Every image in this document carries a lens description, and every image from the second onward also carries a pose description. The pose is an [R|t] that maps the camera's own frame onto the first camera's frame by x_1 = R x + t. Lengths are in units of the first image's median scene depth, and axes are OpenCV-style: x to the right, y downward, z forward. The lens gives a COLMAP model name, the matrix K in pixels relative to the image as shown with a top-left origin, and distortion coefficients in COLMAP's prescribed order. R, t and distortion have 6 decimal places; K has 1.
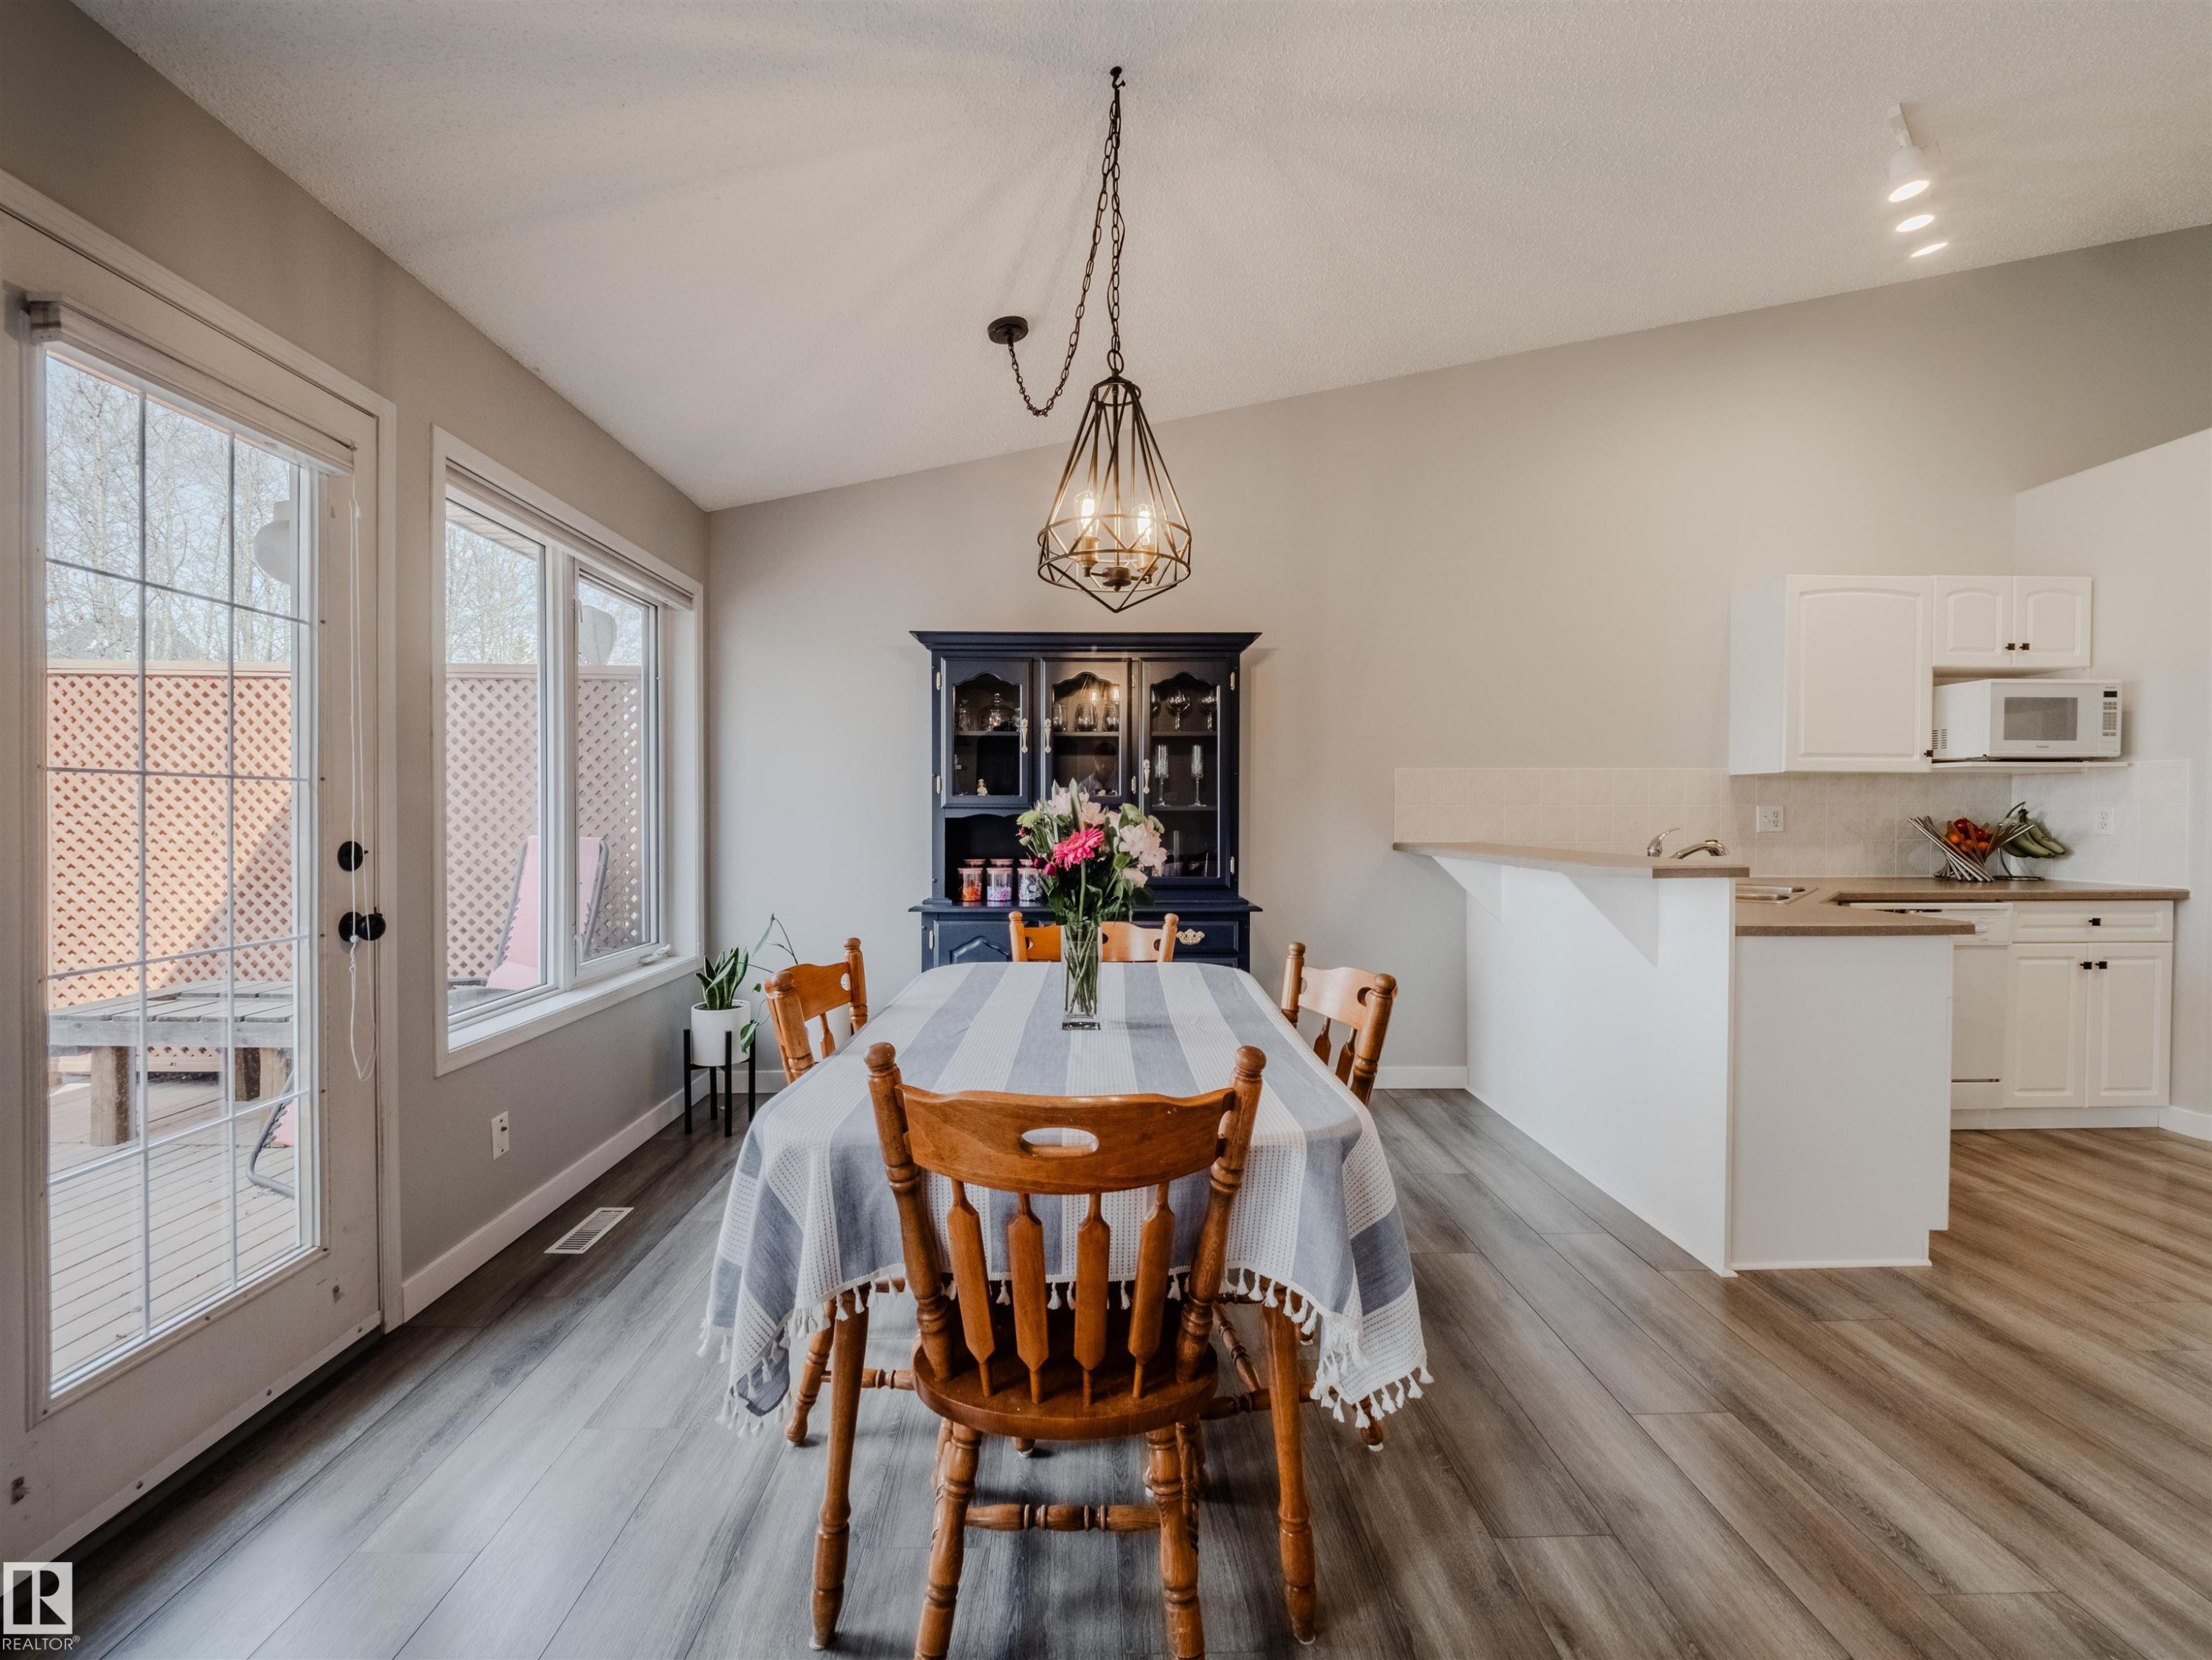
lens RADIAL K [[919.6, 0, 1107.4], [0, 919.6, 823.0], [0, 0, 1]] dist [-0.001113, -0.001391]
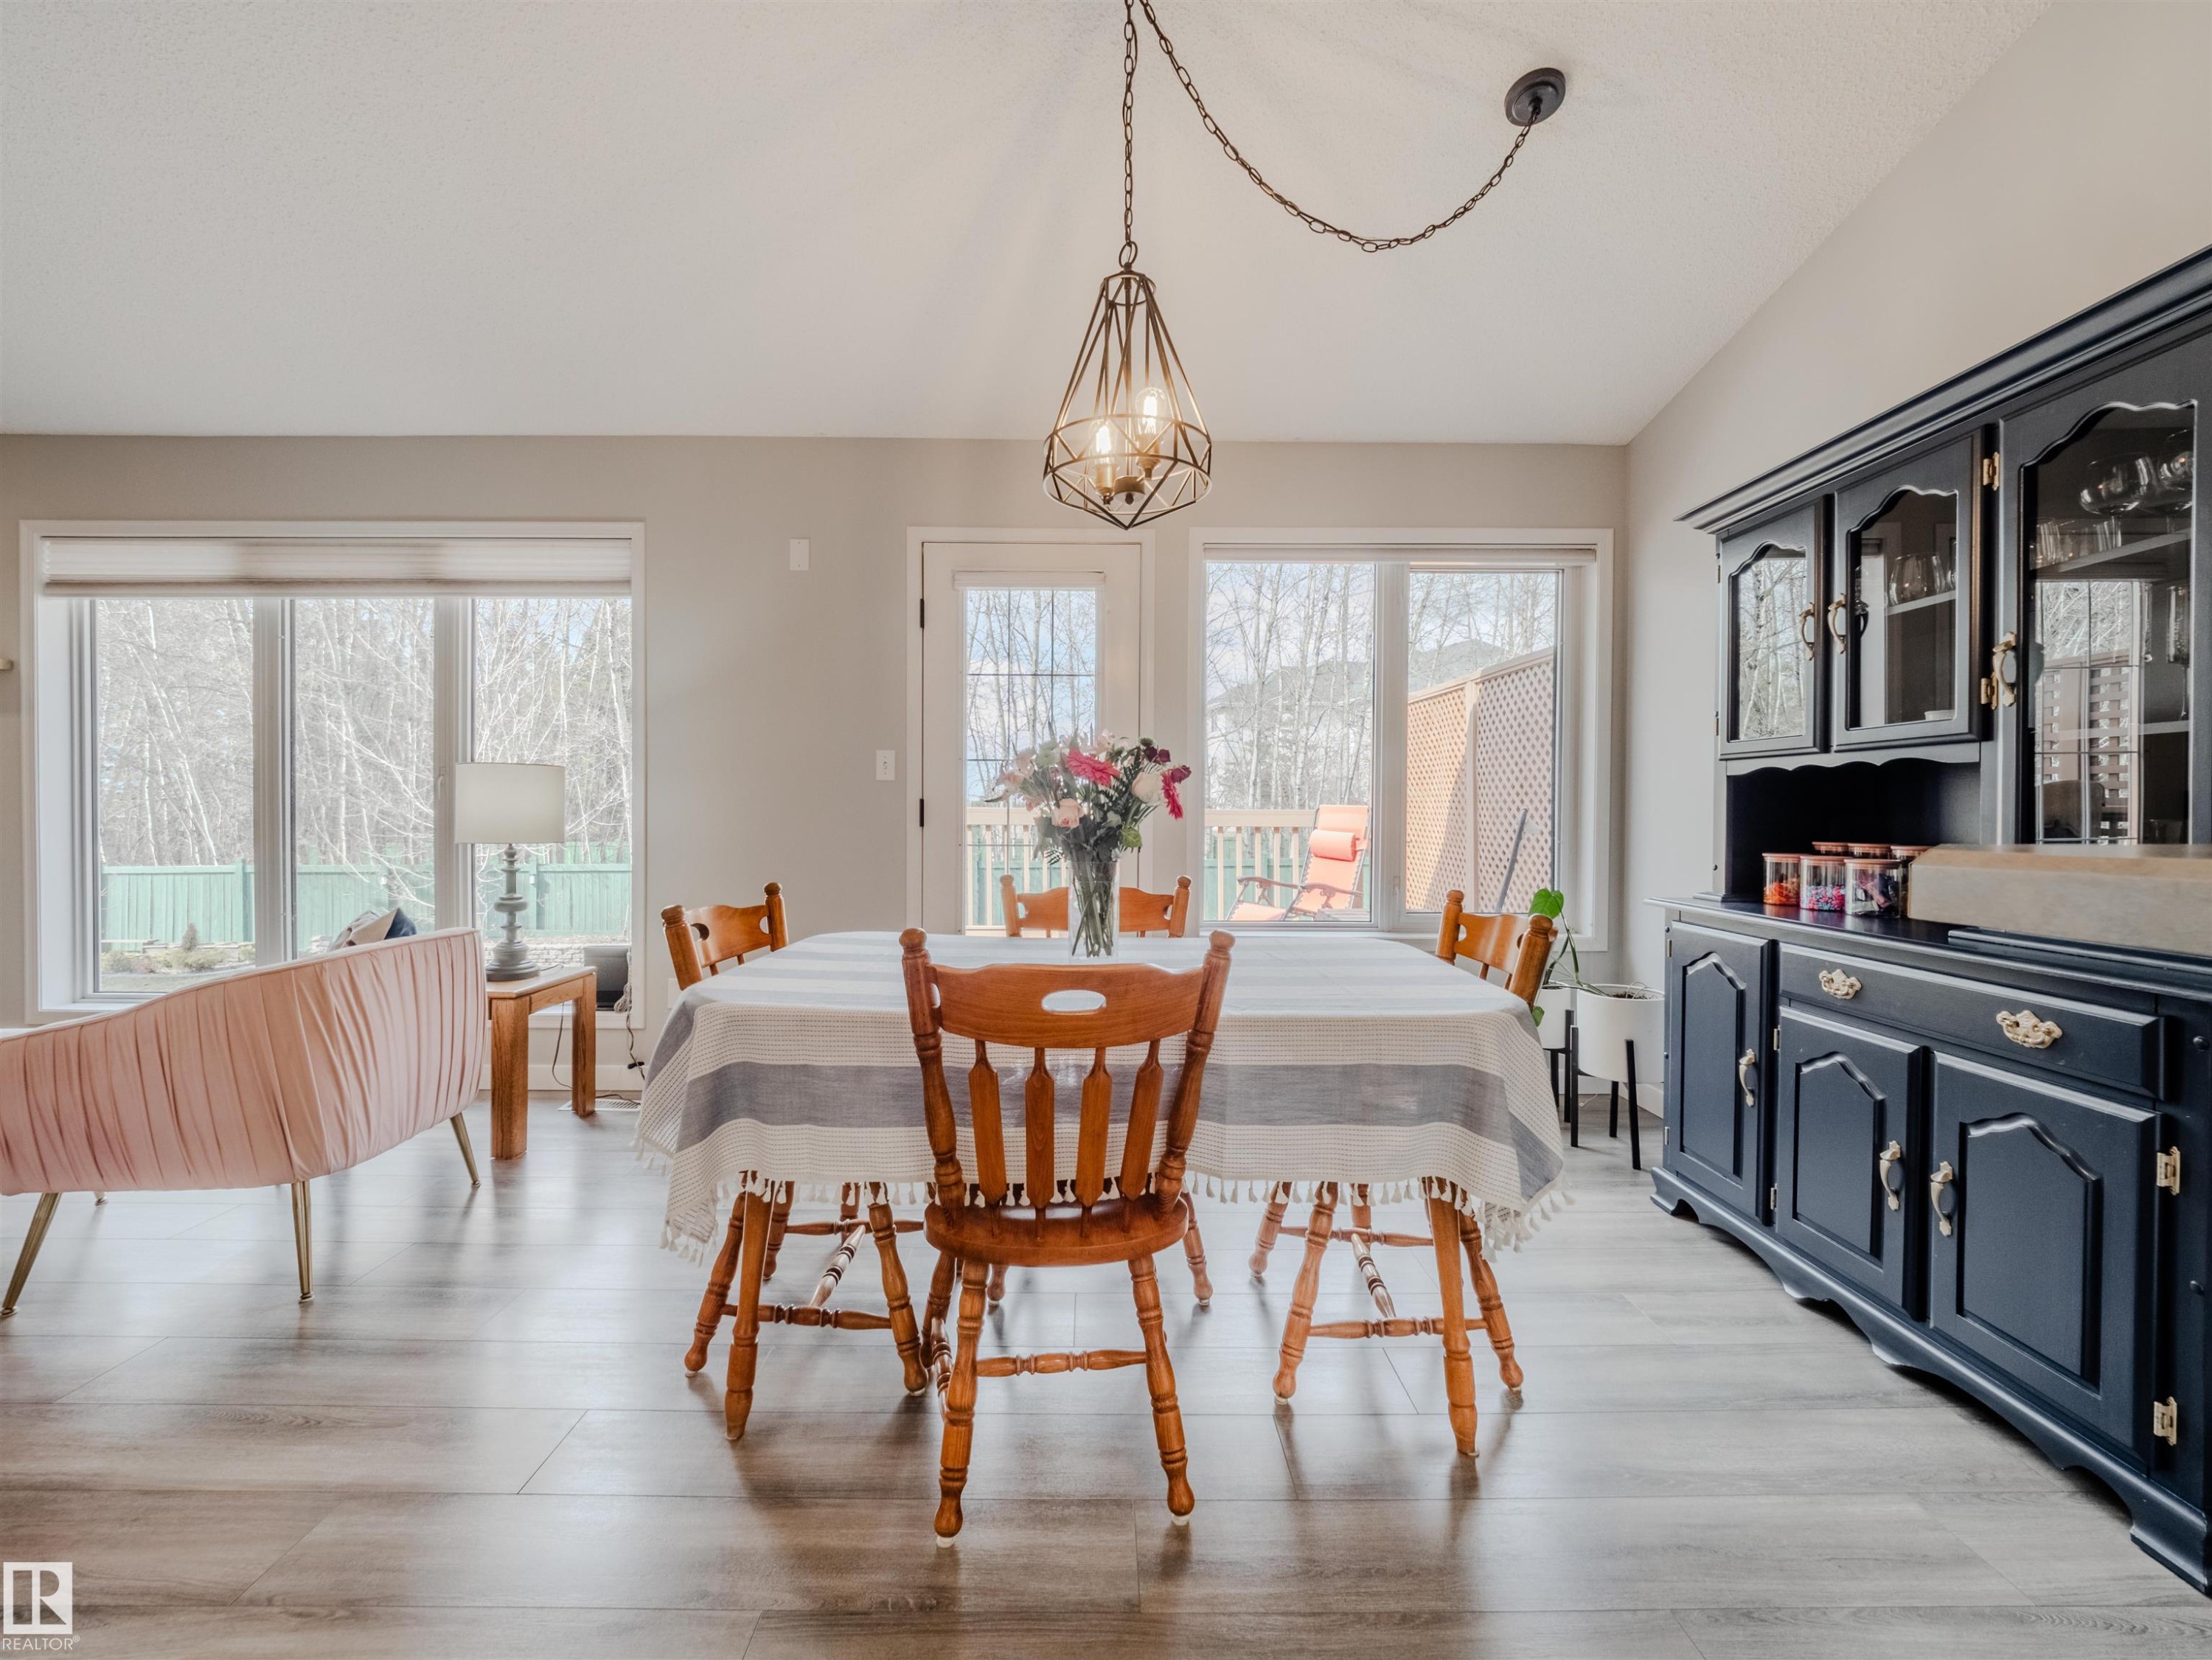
lens RADIAL K [[919.6, 0, 1098.8], [0, 919.6, 824.9], [0, 0, 1]] dist [-0.001113, -0.001391]
pose [[-0.013524, 0.016380, -0.999774, 0.527310], [-0.017618, 0.999707, 0.016617, 0.028493], [0.999753, 0.017839, -0.013232, 0.560590]]
